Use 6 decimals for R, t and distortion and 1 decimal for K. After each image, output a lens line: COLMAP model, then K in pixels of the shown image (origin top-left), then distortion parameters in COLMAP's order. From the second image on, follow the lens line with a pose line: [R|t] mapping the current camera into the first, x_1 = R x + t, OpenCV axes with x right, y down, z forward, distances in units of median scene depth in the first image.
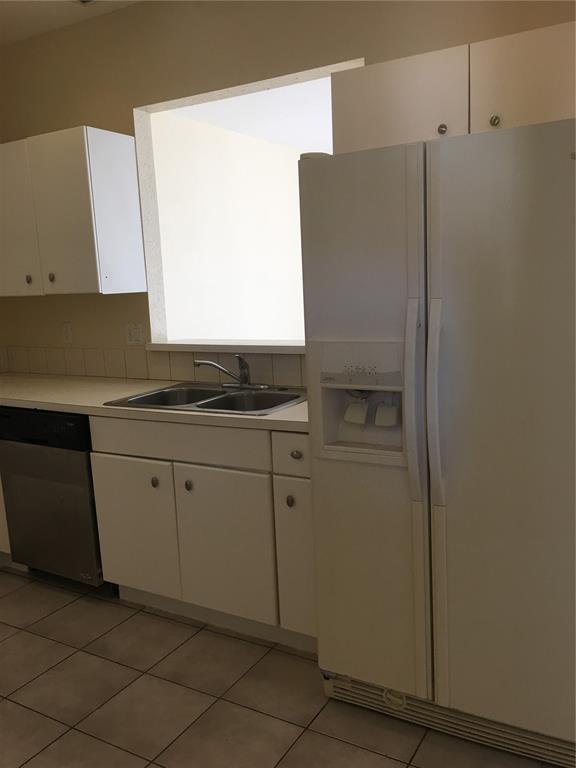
lens RADIAL K [[654.0, 0, 290.3], [0, 654.0, 382.9], [0, 0, 1]] dist [0.063475, -0.048479]
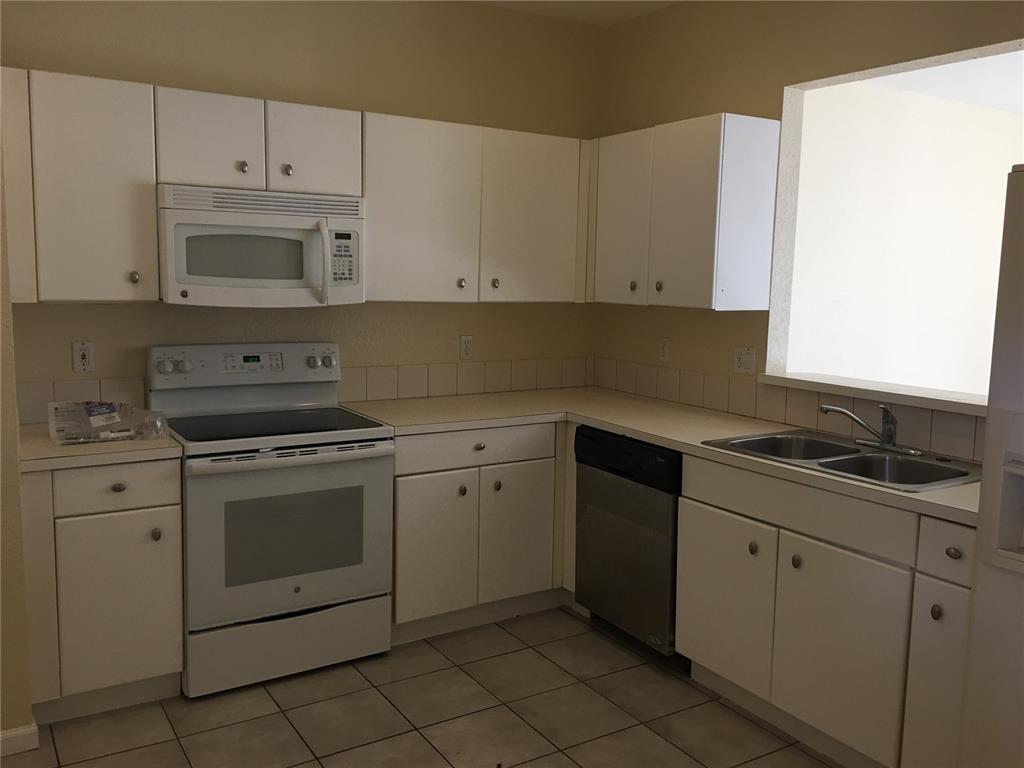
lens RADIAL K [[872.0, 0, 506.9], [0, 872.0, 376.4], [0, 0, 1]] dist [0.063475, -0.048479]
pose [[0.883092, 0.117517, -0.454245, -0.005093], [-0.132894, 0.991128, -0.001946, -0.016016], [0.449986, 0.062085, 0.890875, -0.111526]]
